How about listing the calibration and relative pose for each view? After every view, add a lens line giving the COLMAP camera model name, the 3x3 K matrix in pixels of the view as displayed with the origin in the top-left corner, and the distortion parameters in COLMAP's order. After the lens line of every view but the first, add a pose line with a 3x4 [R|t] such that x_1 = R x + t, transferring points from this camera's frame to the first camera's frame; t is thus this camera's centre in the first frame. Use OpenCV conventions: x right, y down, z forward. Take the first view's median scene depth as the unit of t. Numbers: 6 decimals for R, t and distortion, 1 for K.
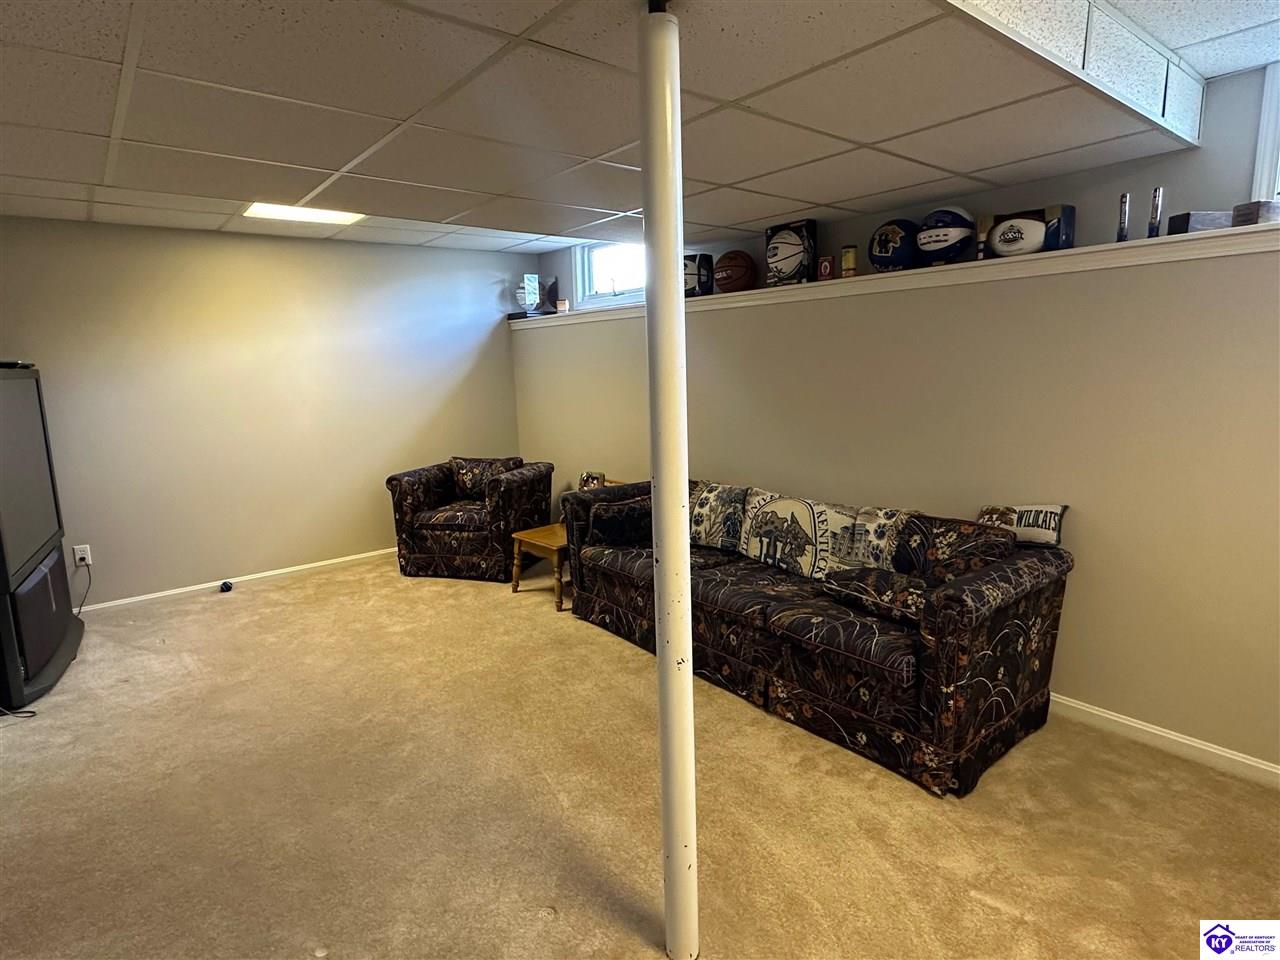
lens RADIAL K [[689.5, 0, 637.7], [0, 689.5, 481.7], [0, 0, 1]] dist [0.000784, 0.001201]
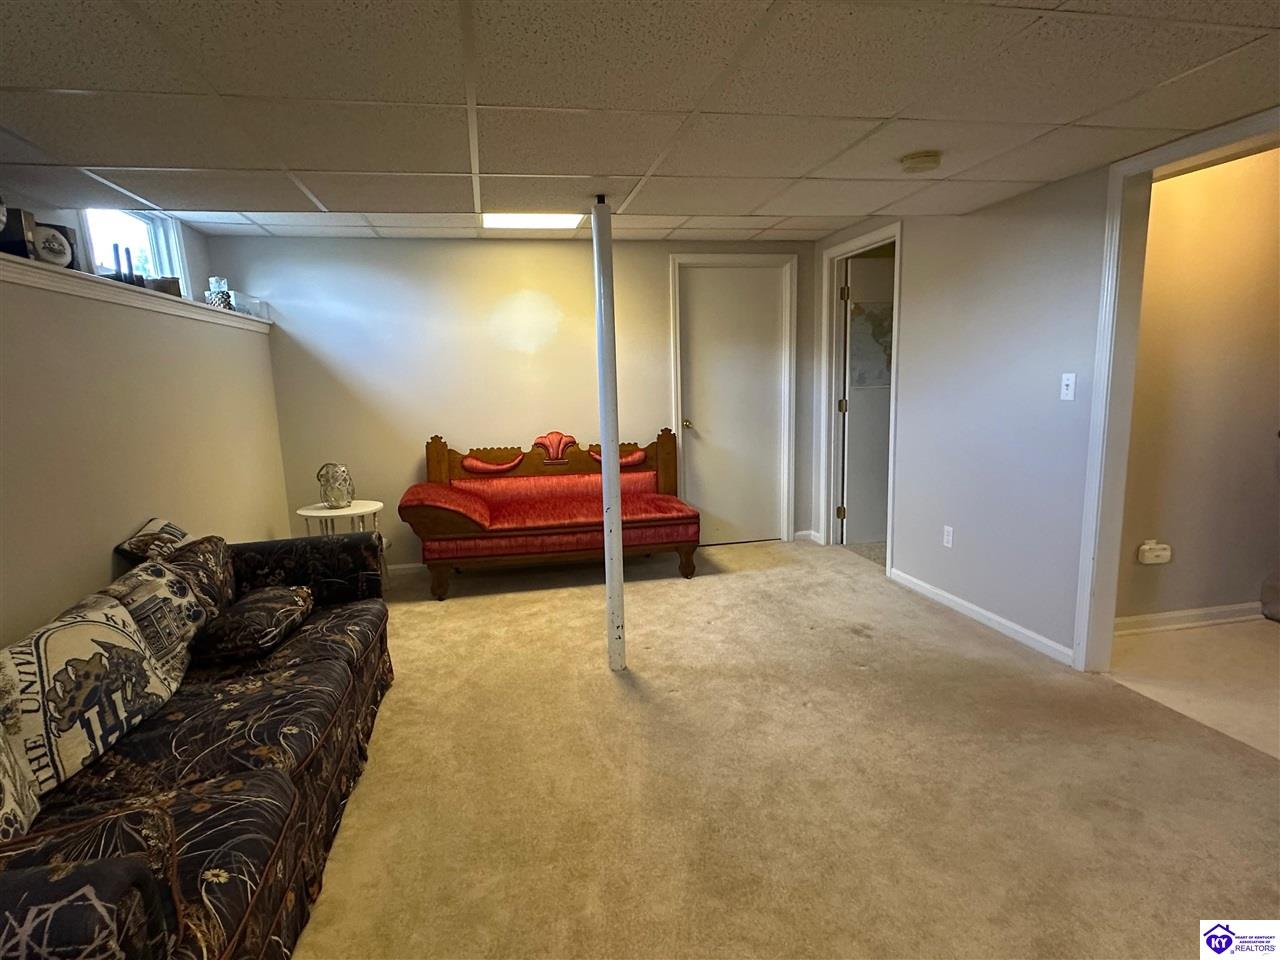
lens RADIAL K [[689.5, 0, 638.6], [0, 689.5, 484.4], [0, 0, 1]] dist [0.000784, 0.001201]
pose [[-0.891638, -0.013863, 0.452538, -0.422311], [0.135384, 0.945634, 0.295717, -0.179560], [-0.432034, 0.324939, -0.841286, 1.205933]]
